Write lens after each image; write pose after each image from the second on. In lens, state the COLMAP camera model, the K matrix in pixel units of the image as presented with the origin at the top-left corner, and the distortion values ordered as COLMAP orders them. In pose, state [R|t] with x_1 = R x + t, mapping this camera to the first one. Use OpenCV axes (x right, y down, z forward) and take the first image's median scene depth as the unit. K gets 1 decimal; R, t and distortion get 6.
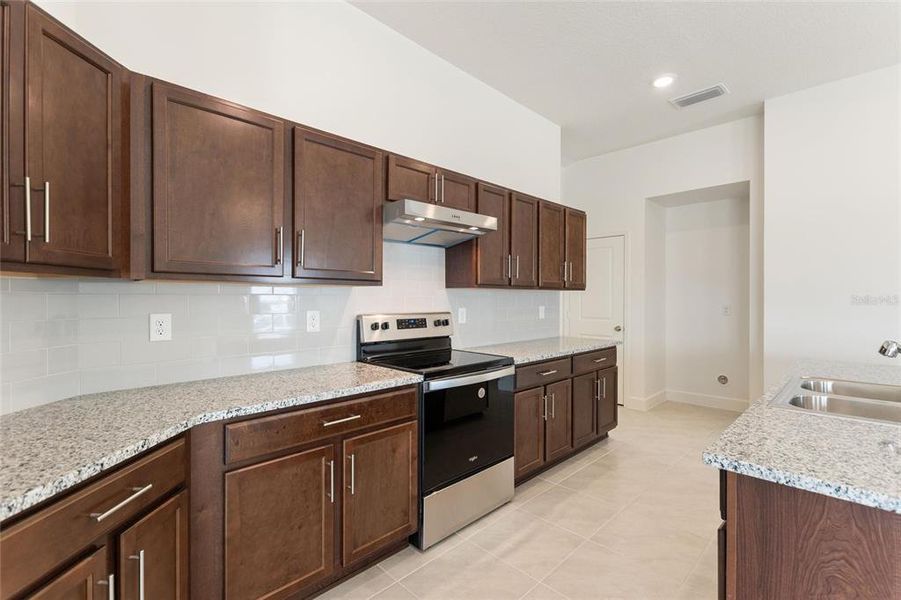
lens RADIAL K [[407.0, 0, 449.0], [0, 407.0, 300.3], [0, 0, 1]] dist [0.005618, -0.001259]
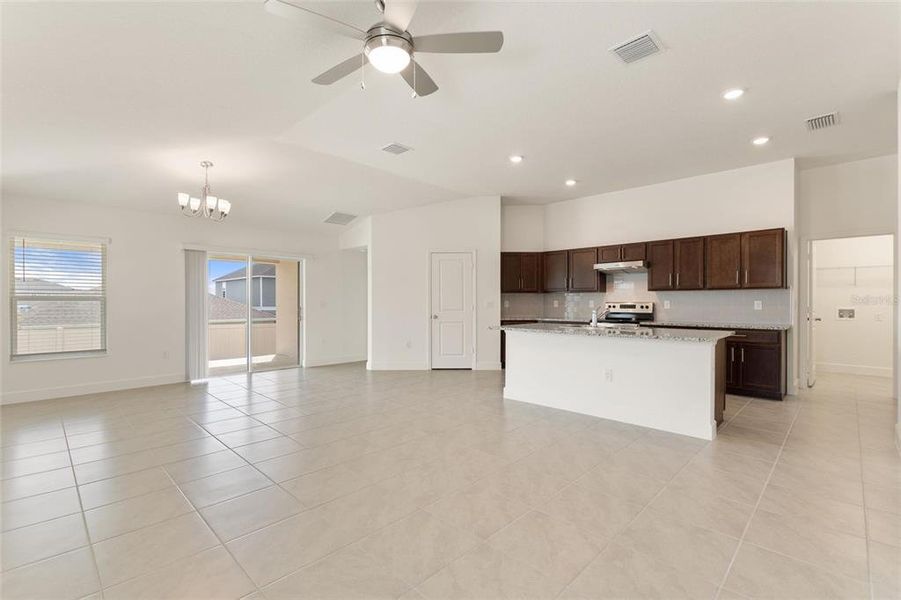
lens RADIAL K [[407.0, 0, 441.7], [0, 407.0, 304.4], [0, 0, 1]] dist [0.005618, -0.001259]
pose [[-0.002146, 0.008299, -0.999963, 2.590592], [-0.003199, 0.999960, 0.008306, 0.030147], [0.999993, 0.003217, -0.002119, -0.131640]]
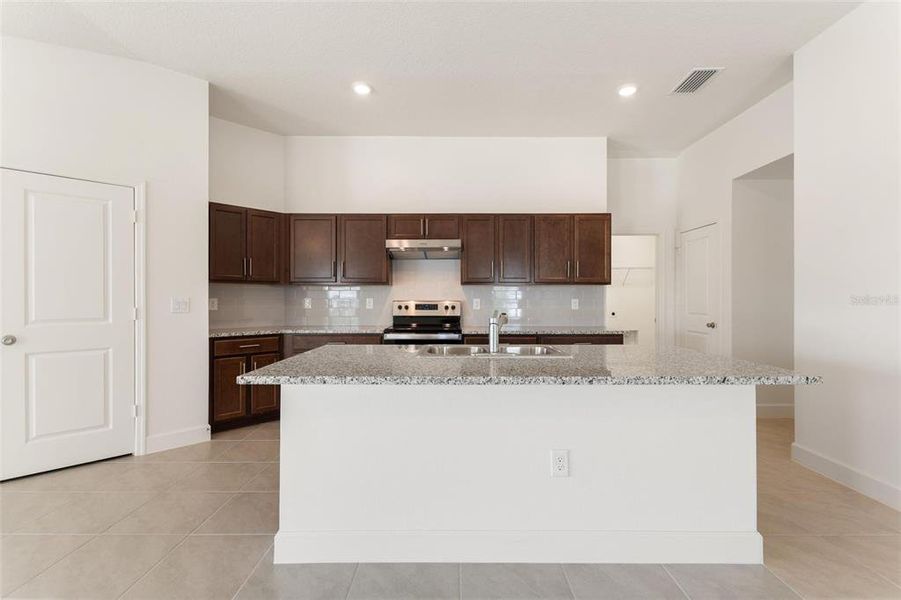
lens RADIAL K [[407.0, 0, 454.3], [0, 407.0, 300.0], [0, 0, 1]] dist [0.005618, -0.001259]
pose [[0.710365, 0.001618, -0.703832, 1.280000], [-0.003845, 0.999991, -0.001583, 0.033844], [0.703823, 0.003831, 0.710365, -0.124325]]
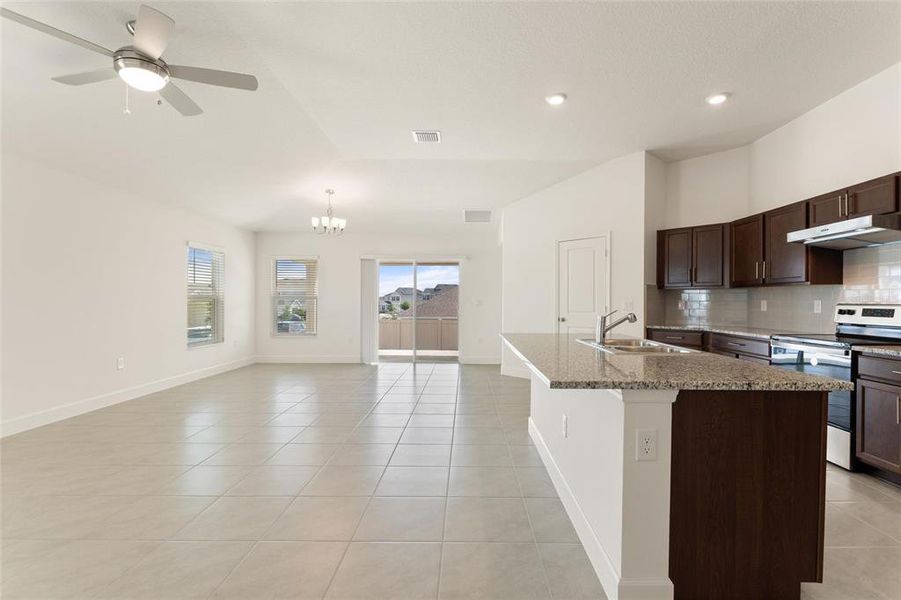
lens RADIAL K [[407.0, 0, 457.3], [0, 407.0, 301.3], [0, 0, 1]] dist [0.005618, -0.001259]
pose [[-0.717078, 0.000902, -0.696992, 1.776280], [-0.004839, 0.999969, 0.006272, 0.024242], [0.696976, 0.007871, -0.717052, 1.089496]]
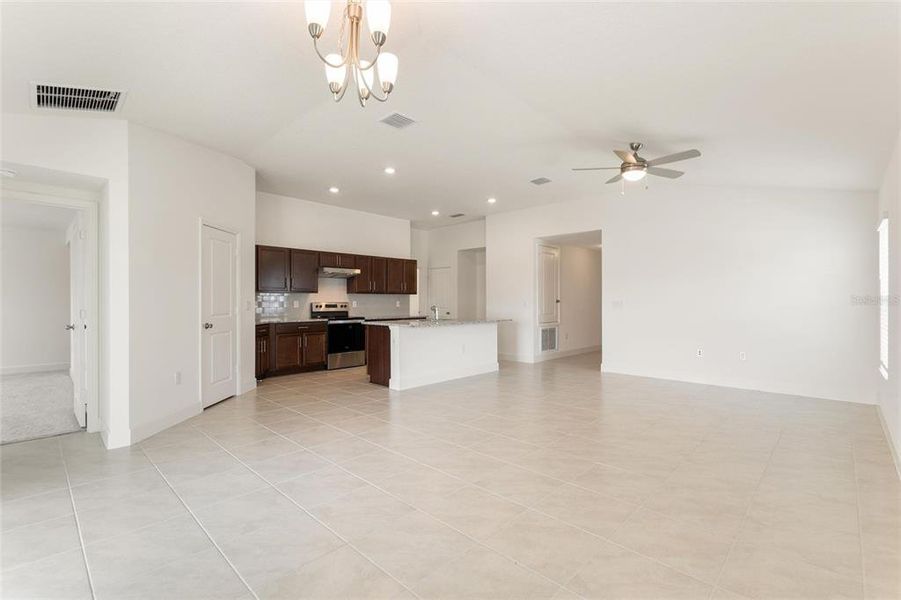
lens RADIAL K [[407.0, 0, 452.0], [0, 407.0, 303.5], [0, 0, 1]] dist [0.005618, -0.001259]
pose [[0.999507, -0.000531, 0.031383, 0.729152], [0.000497, 0.999999, 0.001093, 0.040085], [-0.031384, -0.001076, 0.999507, -2.063855]]
